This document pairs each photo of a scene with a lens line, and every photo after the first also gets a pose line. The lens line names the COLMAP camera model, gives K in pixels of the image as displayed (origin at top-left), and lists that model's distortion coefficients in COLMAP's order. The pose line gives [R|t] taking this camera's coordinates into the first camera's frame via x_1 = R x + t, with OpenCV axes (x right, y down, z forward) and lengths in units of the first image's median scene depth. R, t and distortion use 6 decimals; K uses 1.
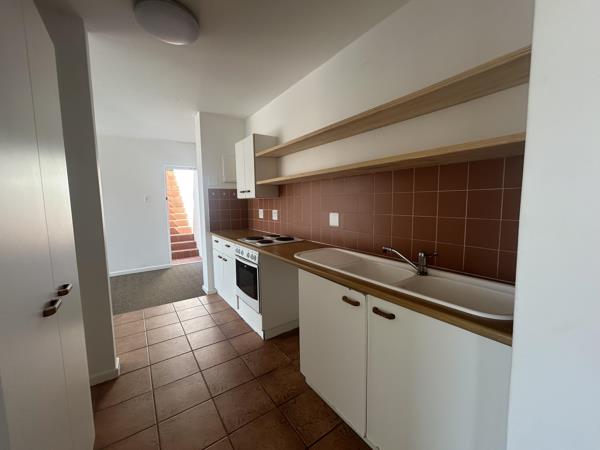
lens RADIAL K [[240.3, 0, 297.2], [0, 240.3, 222.0], [0, 0, 1]] dist [-0.000910, 0.000219]
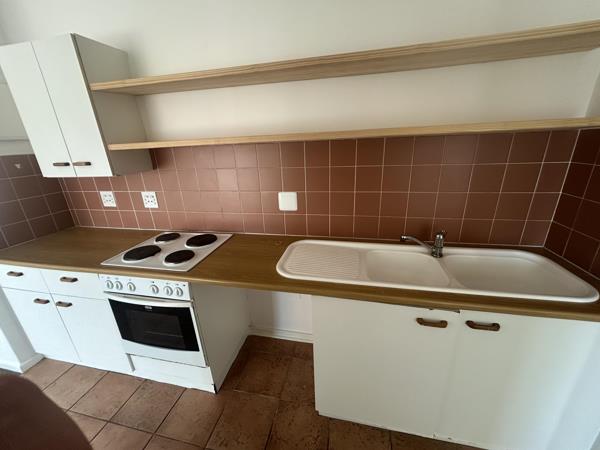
lens RADIAL K [[240.3, 0, 297.2], [0, 240.3, 222.0], [0, 0, 1]] dist [-0.000910, 0.000219]
pose [[0.738384, -0.235290, 0.632002, -0.237173], [0.091826, 0.963511, 0.251425, -0.102831], [-0.668099, -0.127614, 0.733047, 0.345165]]
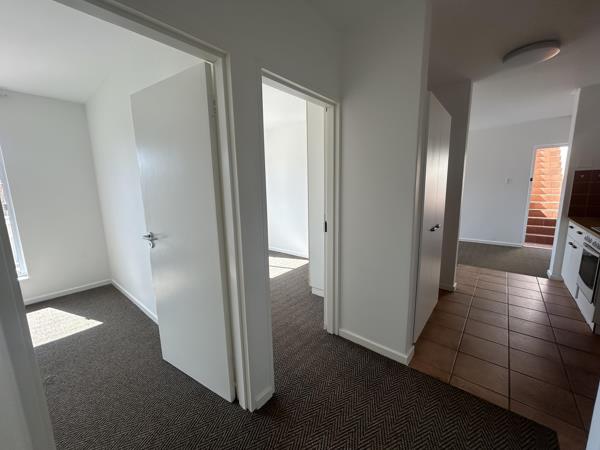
lens RADIAL K [[240.3, 0, 297.2], [0, 240.3, 222.0], [0, 0, 1]] dist [-0.000910, 0.000219]
pose [[0.258435, 0.158567, -0.952926, 0.337840], [-0.068367, 0.986965, 0.145690, -0.005684], [0.963606, 0.027497, 0.265907, -0.352855]]
